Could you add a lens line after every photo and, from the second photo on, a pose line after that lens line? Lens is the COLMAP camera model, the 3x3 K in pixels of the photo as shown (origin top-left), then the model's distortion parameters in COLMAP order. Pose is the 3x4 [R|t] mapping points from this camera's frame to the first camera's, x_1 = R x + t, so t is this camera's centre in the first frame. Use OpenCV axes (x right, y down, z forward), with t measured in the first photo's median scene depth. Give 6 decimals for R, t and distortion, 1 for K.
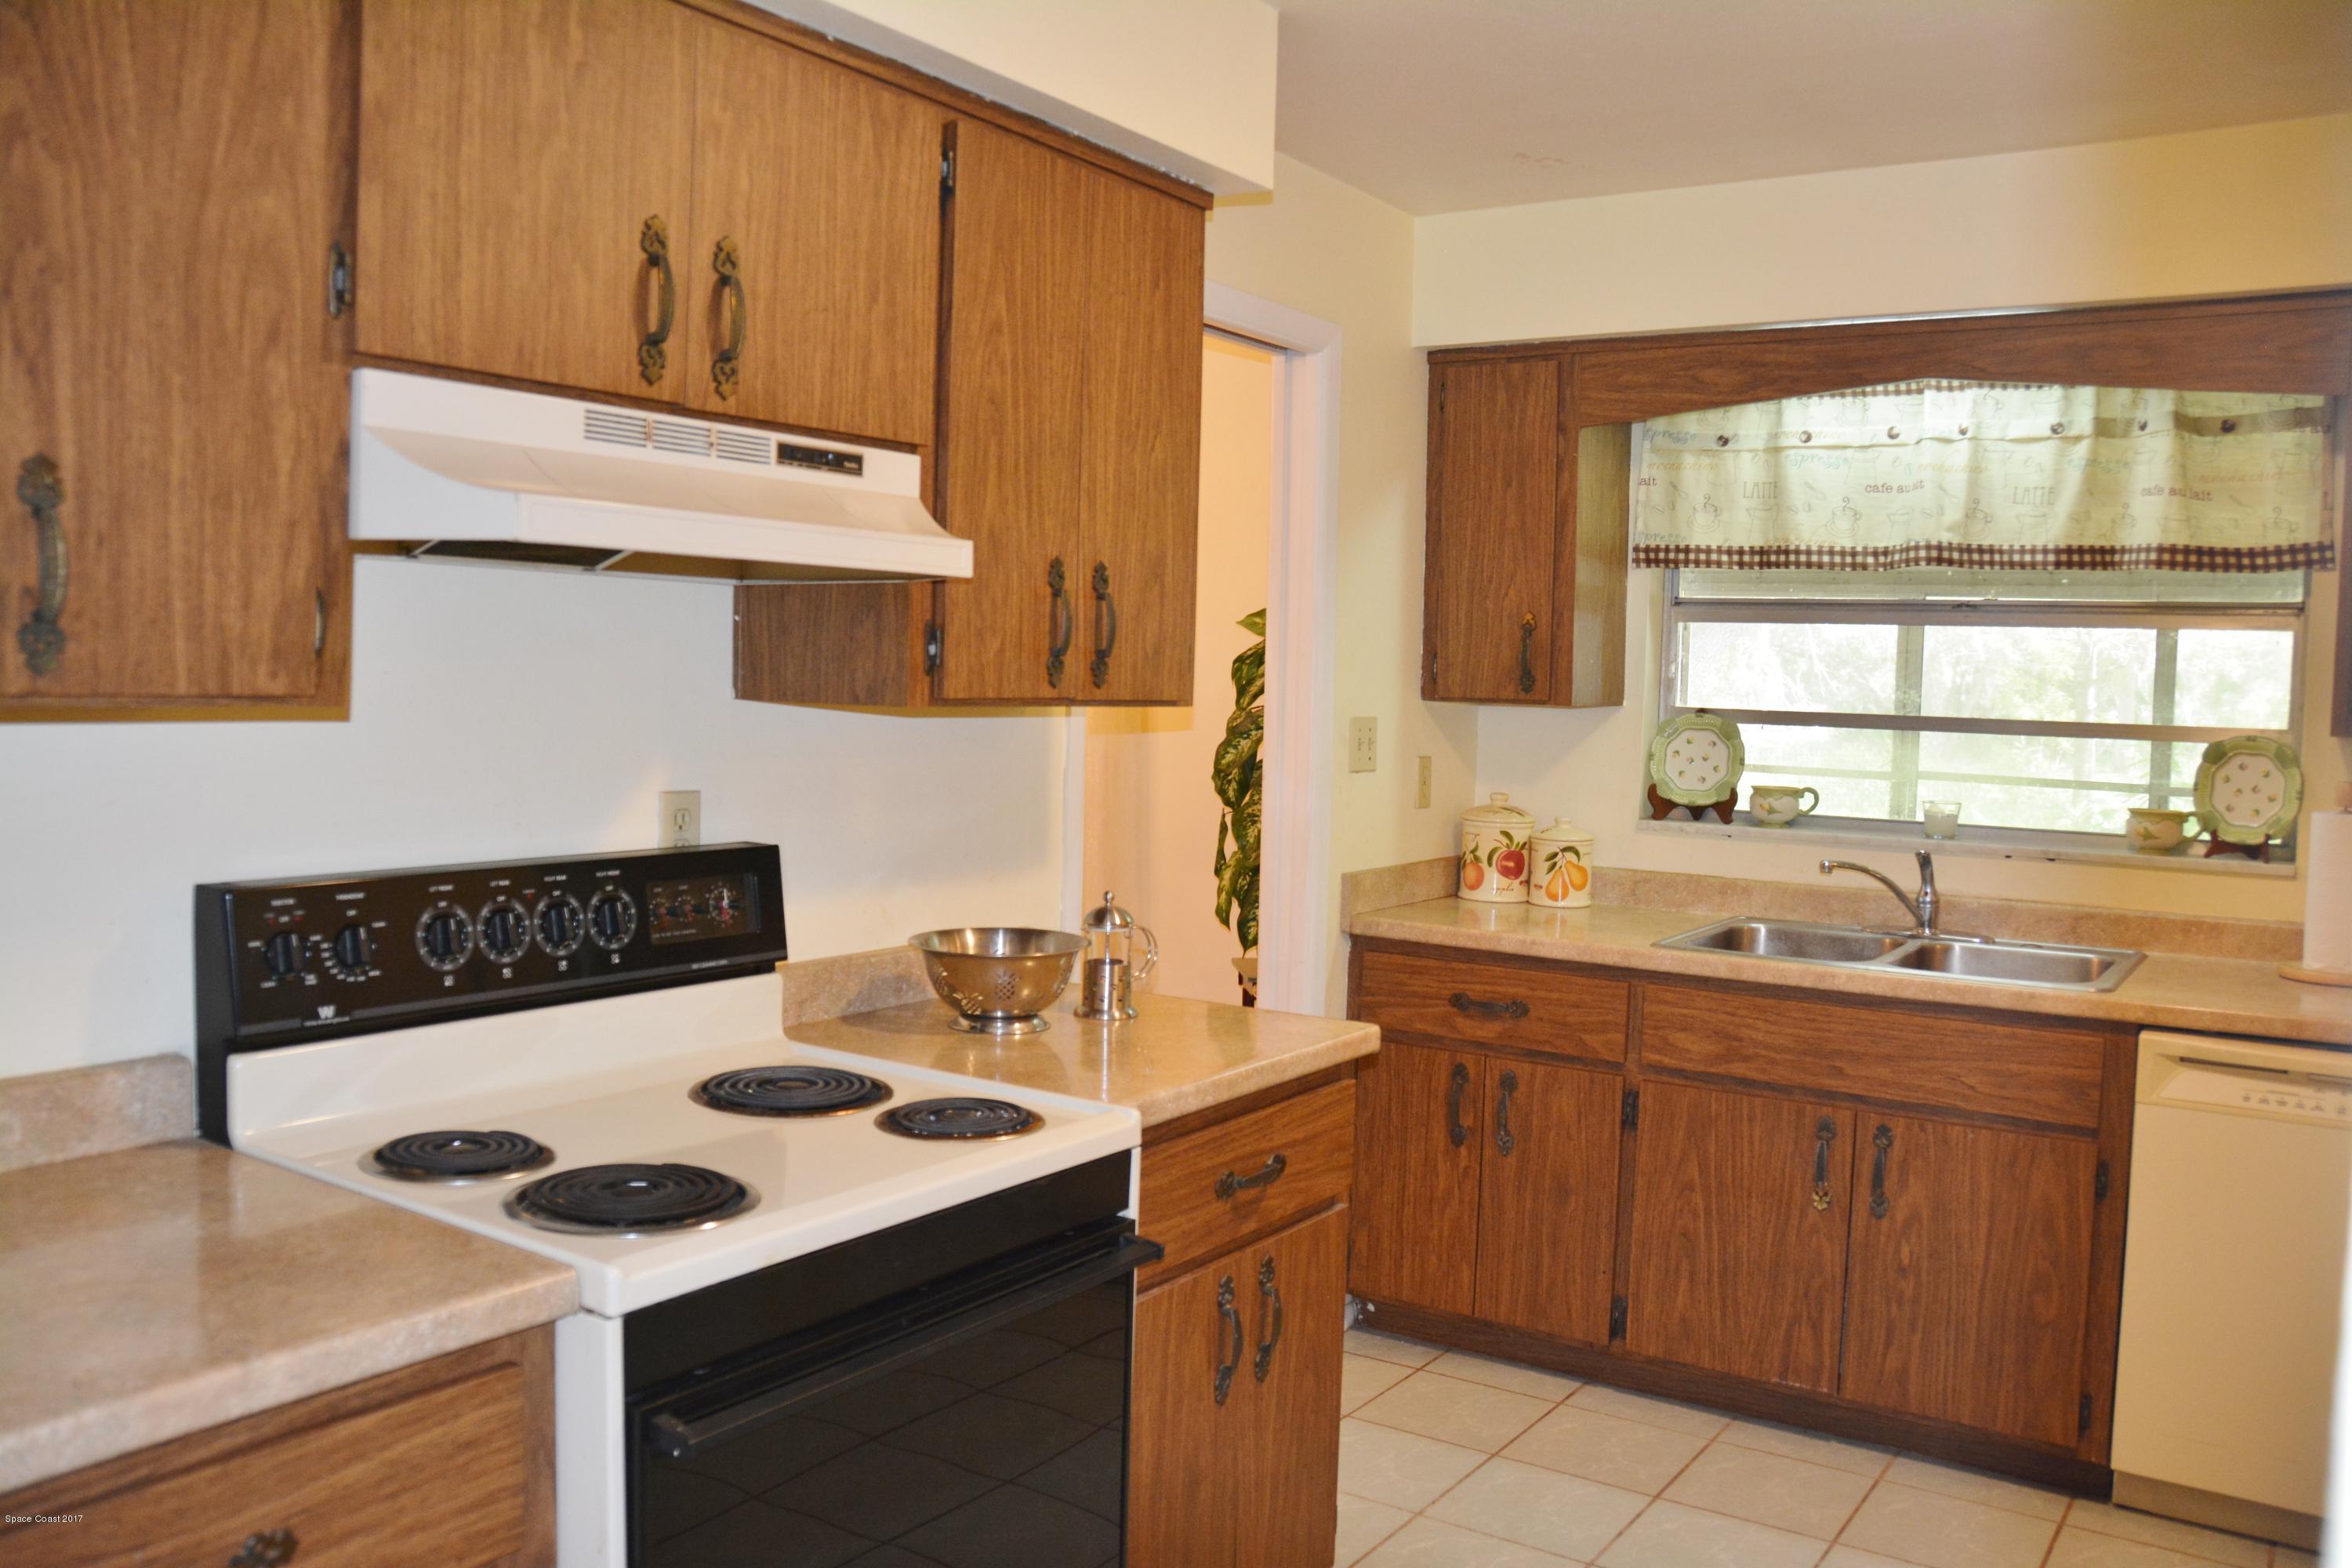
lens RADIAL K [[1922.3, 0, 1171.7], [0, 1922.3, 789.1], [0, 0, 1]] dist [-0.151647, 0.142350]
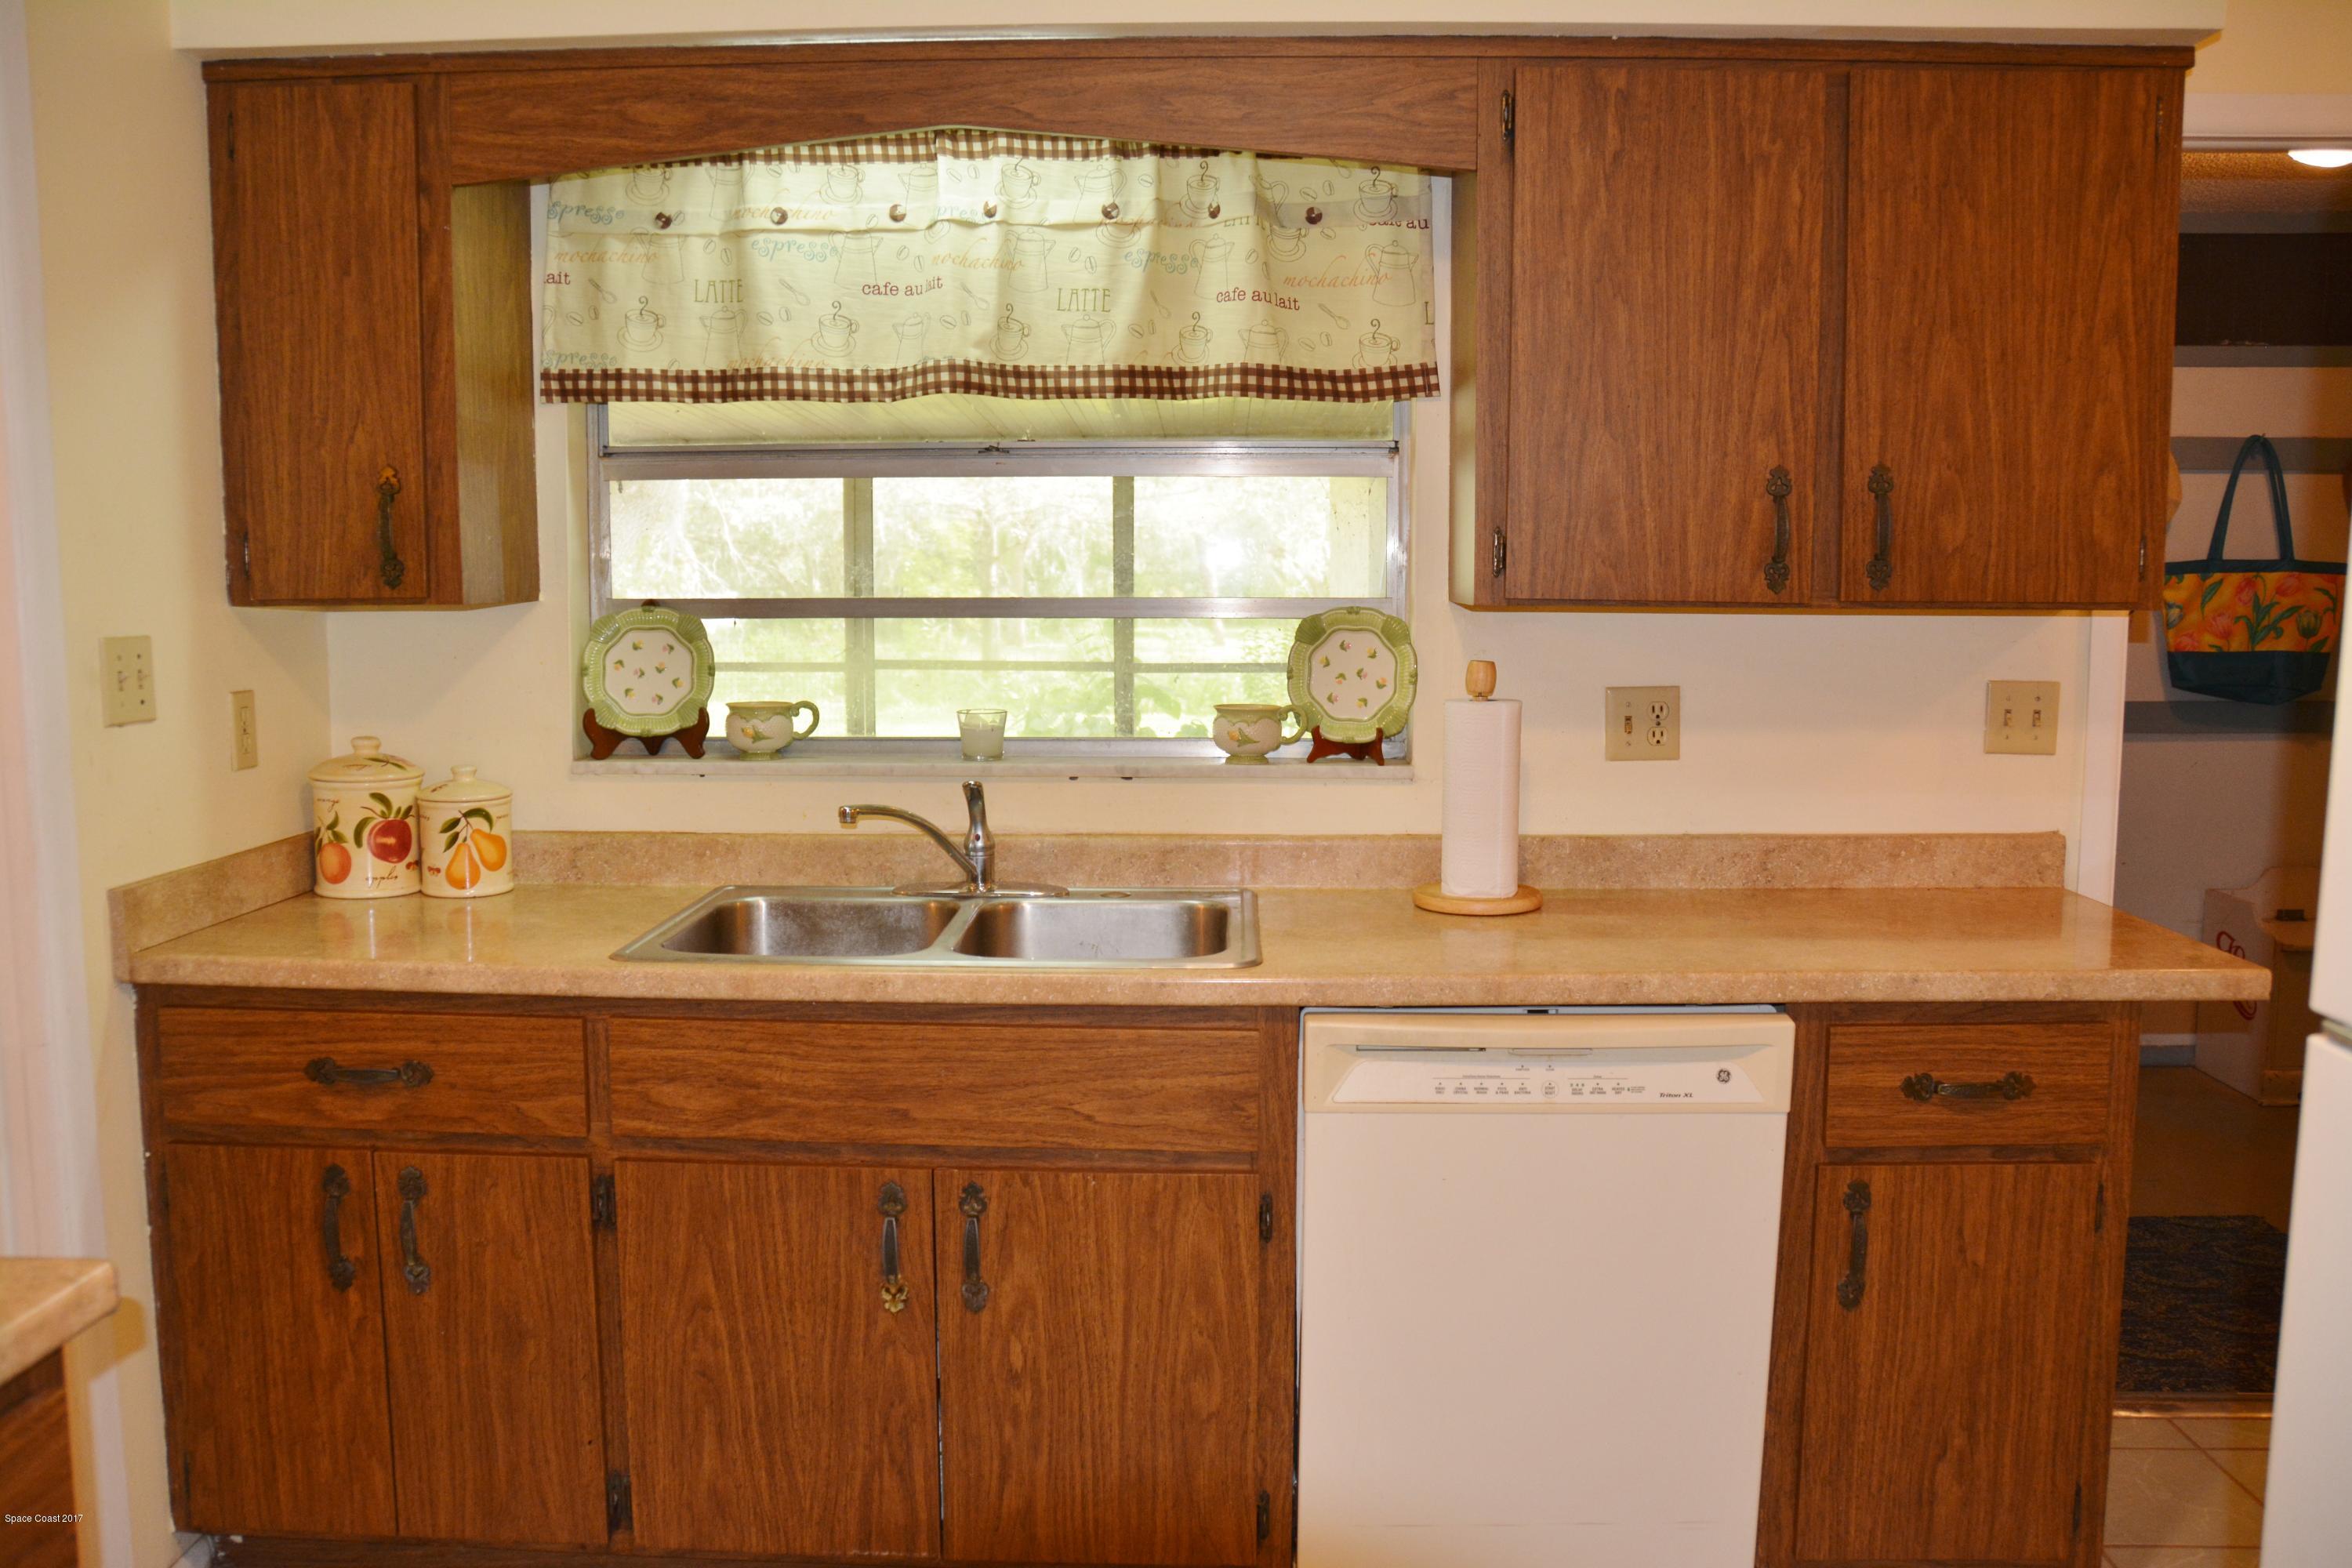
lens RADIAL K [[1893.4, 0, 1165.8], [0, 1893.4, 780.9], [0, 0, 1]] dist [-0.154375, 0.129145]
pose [[0.846853, -0.083031, 0.525305, 0.081504], [0.054680, 0.996097, 0.069295, -0.015407], [-0.529008, -0.029959, 0.848088, 0.360374]]
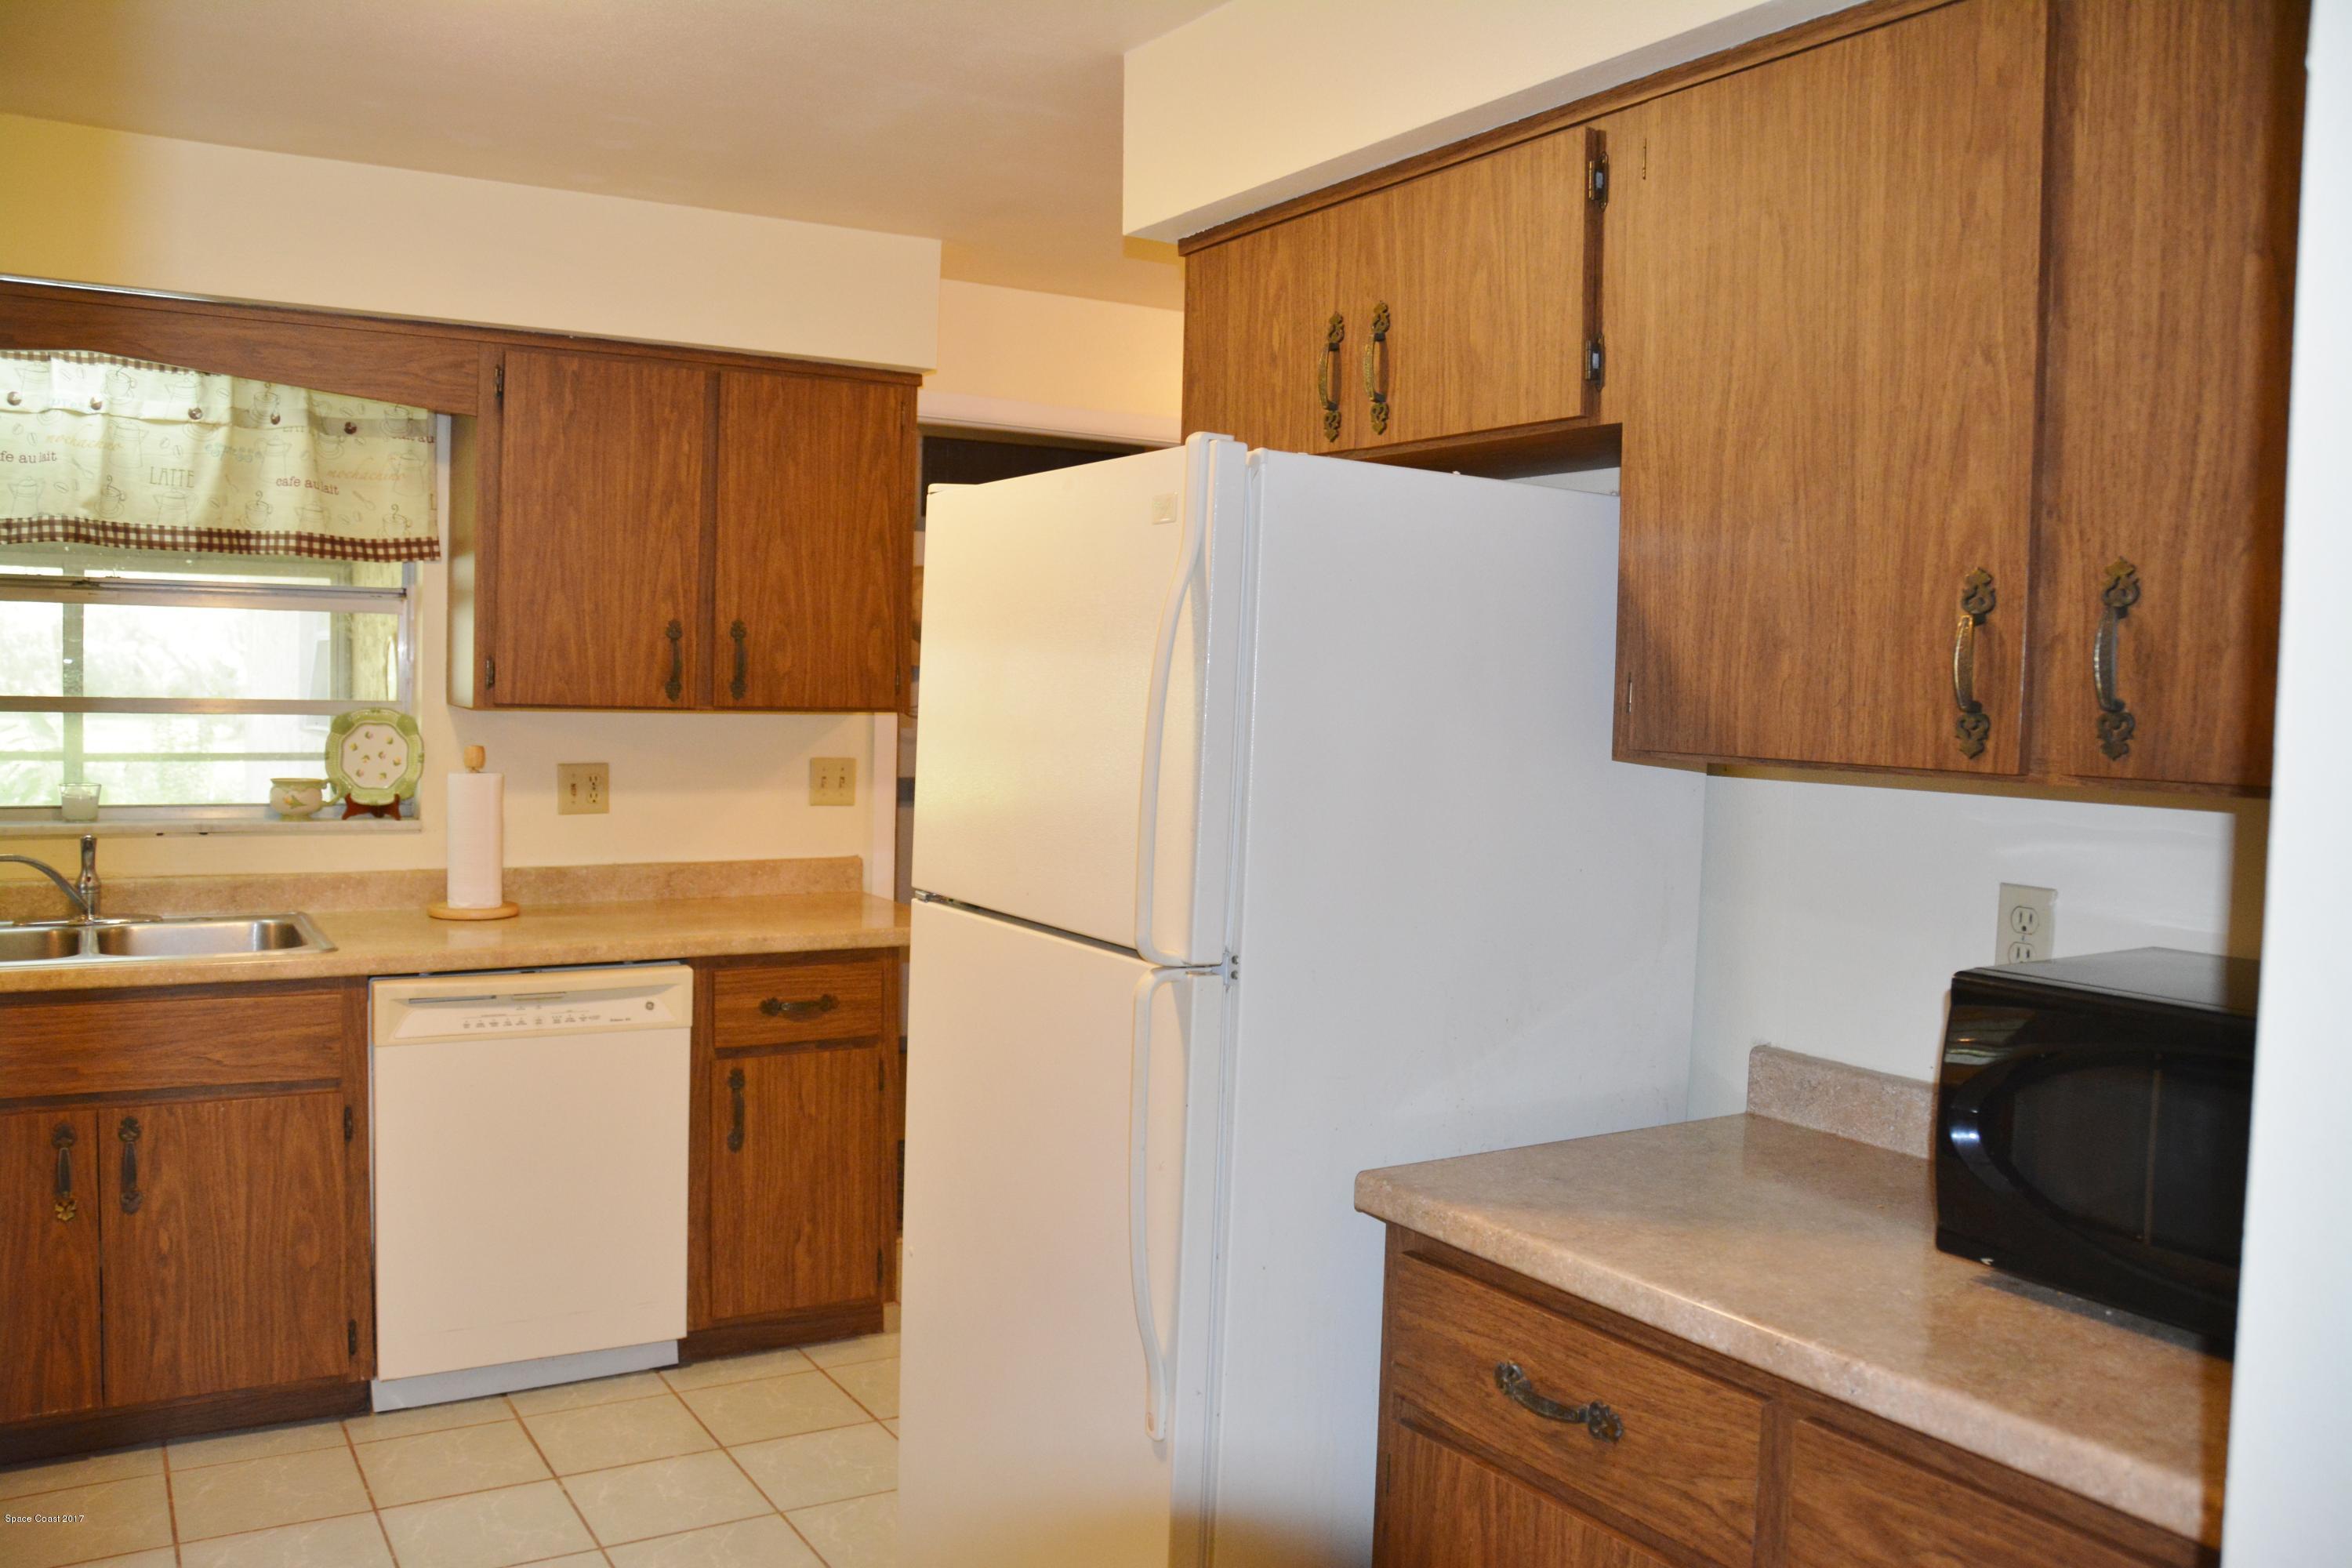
lens RADIAL K [[1893.4, 0, 1165.8], [0, 1893.4, 780.9], [0, 0, 1]] dist [-0.154375, 0.129145]
pose [[0.421332, -0.061612, 0.904811, -0.234082], [0.042409, 0.997937, 0.048206, -0.018811], [-0.905914, 0.018061, 0.423076, 0.102577]]
